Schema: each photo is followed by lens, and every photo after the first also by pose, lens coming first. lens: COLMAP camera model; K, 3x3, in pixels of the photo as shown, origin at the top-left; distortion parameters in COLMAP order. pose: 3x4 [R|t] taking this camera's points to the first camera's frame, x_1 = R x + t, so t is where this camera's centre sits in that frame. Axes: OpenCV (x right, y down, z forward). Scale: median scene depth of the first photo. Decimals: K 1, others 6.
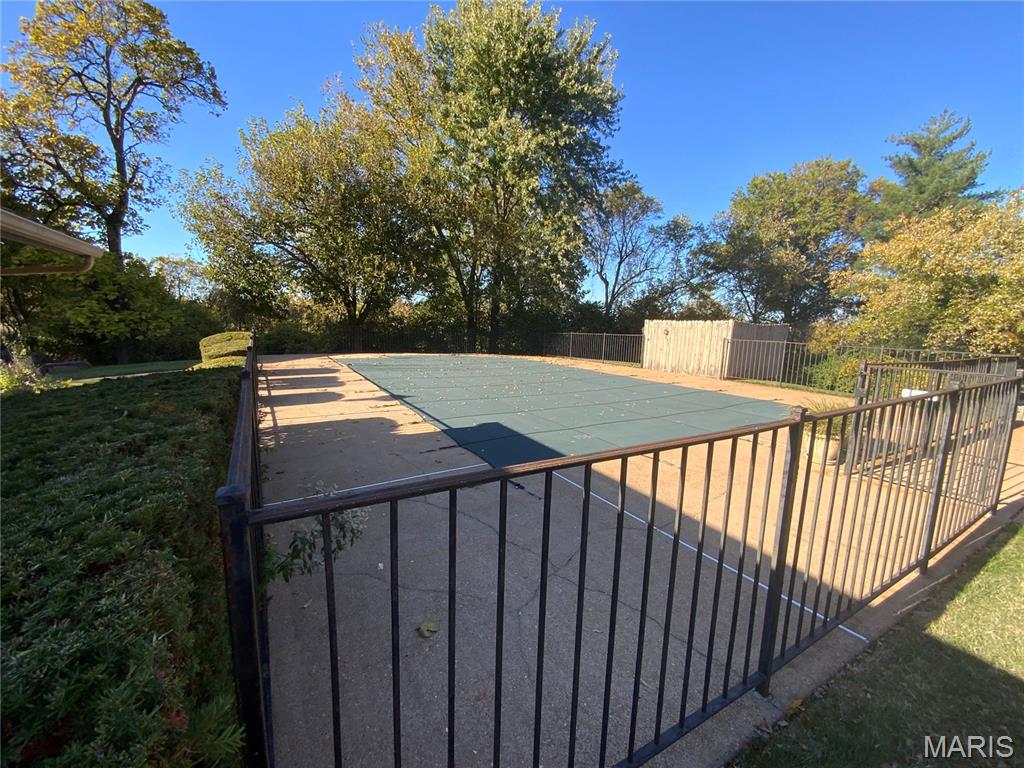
lens RADIAL K [[421.4, 0, 512.2], [0, 421.4, 386.6], [0, 0, 1]] dist [0.039185, -0.028921]
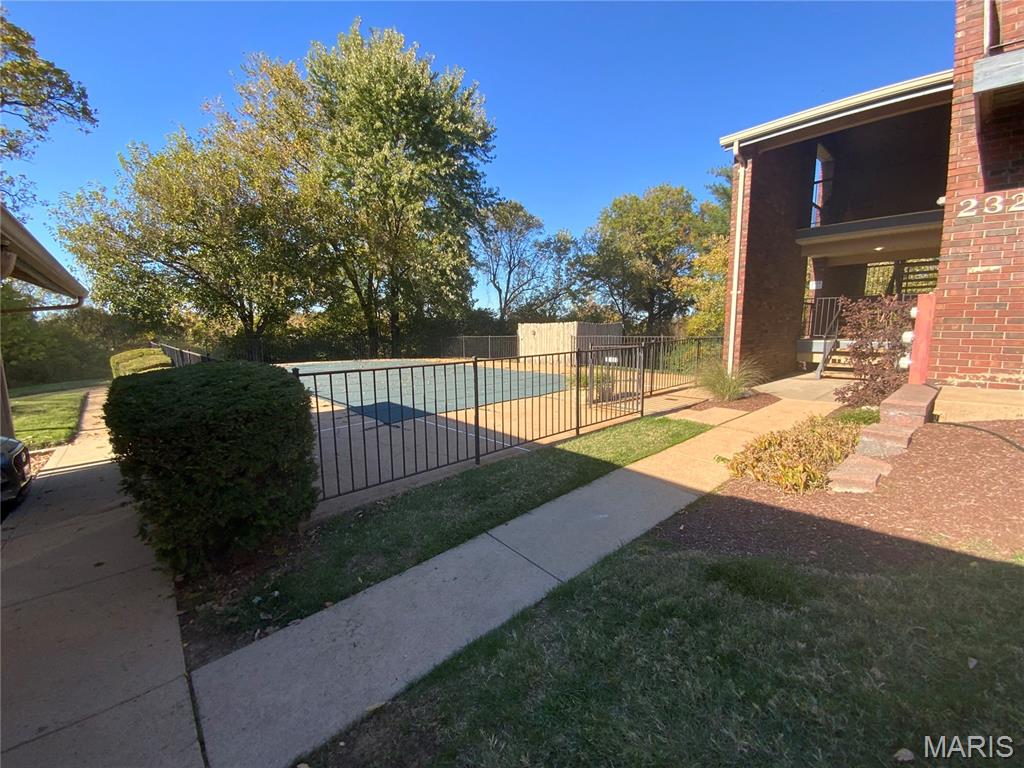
lens RADIAL K [[421.4, 0, 512.2], [0, 421.4, 386.6], [0, 0, 1]] dist [0.039185, -0.028921]
pose [[0.975729, -0.068784, 0.207900, 0.021087], [0.071542, 0.997421, -0.005766, 0.023435], [-0.206968, 0.020500, 0.978133, -0.143770]]
